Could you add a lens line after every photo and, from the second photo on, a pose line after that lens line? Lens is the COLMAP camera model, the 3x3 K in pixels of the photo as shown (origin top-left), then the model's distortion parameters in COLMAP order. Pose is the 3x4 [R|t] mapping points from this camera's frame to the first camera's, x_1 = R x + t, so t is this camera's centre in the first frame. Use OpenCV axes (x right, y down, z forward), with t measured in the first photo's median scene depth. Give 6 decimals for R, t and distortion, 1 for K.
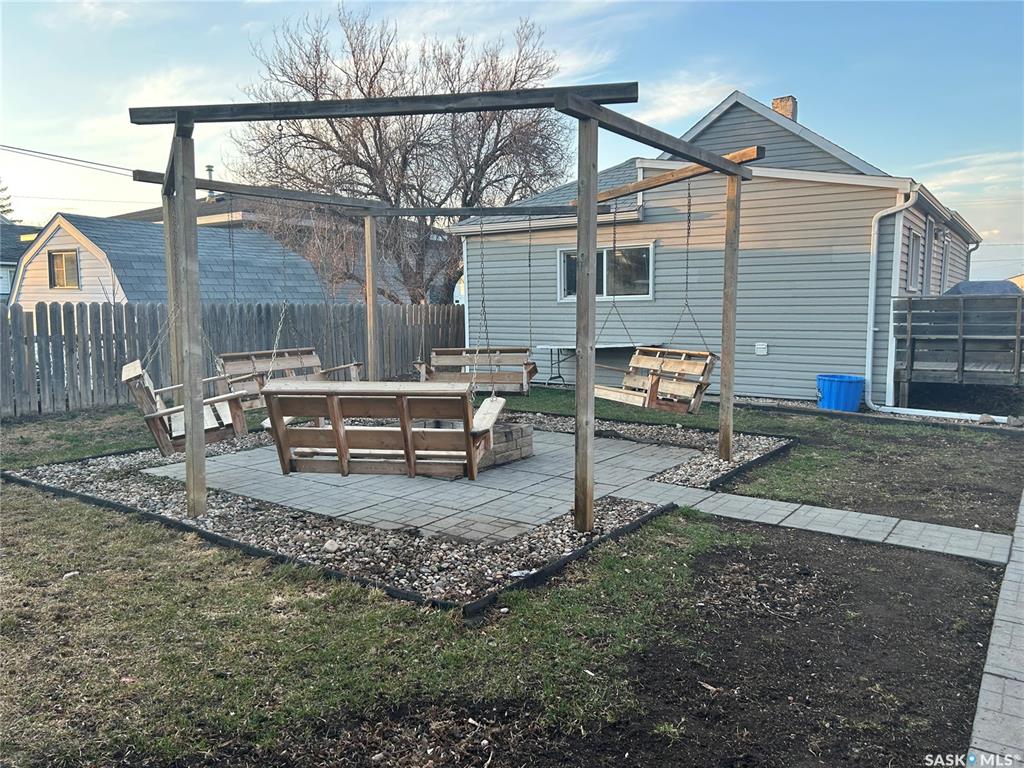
lens RADIAL K [[770.9, 0, 510.4], [0, 770.9, 381.8], [0, 0, 1]] dist [0.053570, -0.055045]
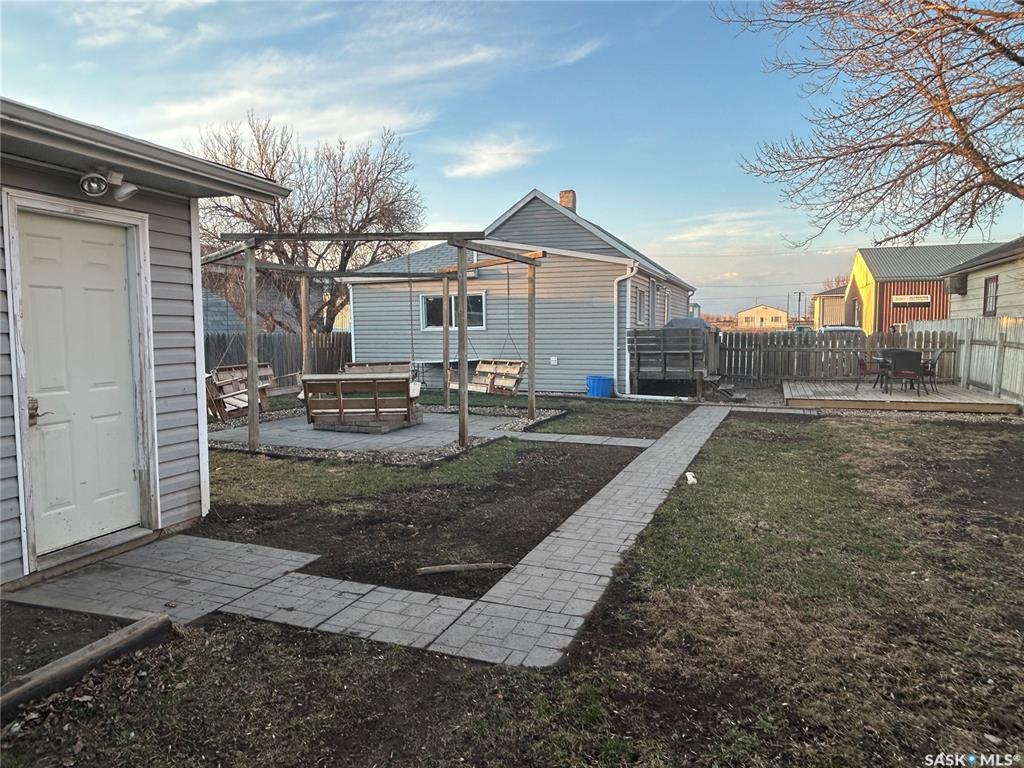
lens RADIAL K [[703.9, 0, 512.0], [0, 703.9, 384.0], [0, 0, 1]] dist [-0.007197, -0.001151]
pose [[0.971618, -0.020389, 0.235676, -0.106196], [0.026284, 0.999415, -0.021900, 0.036558], [-0.235091, 0.027473, 0.971585, -0.403131]]
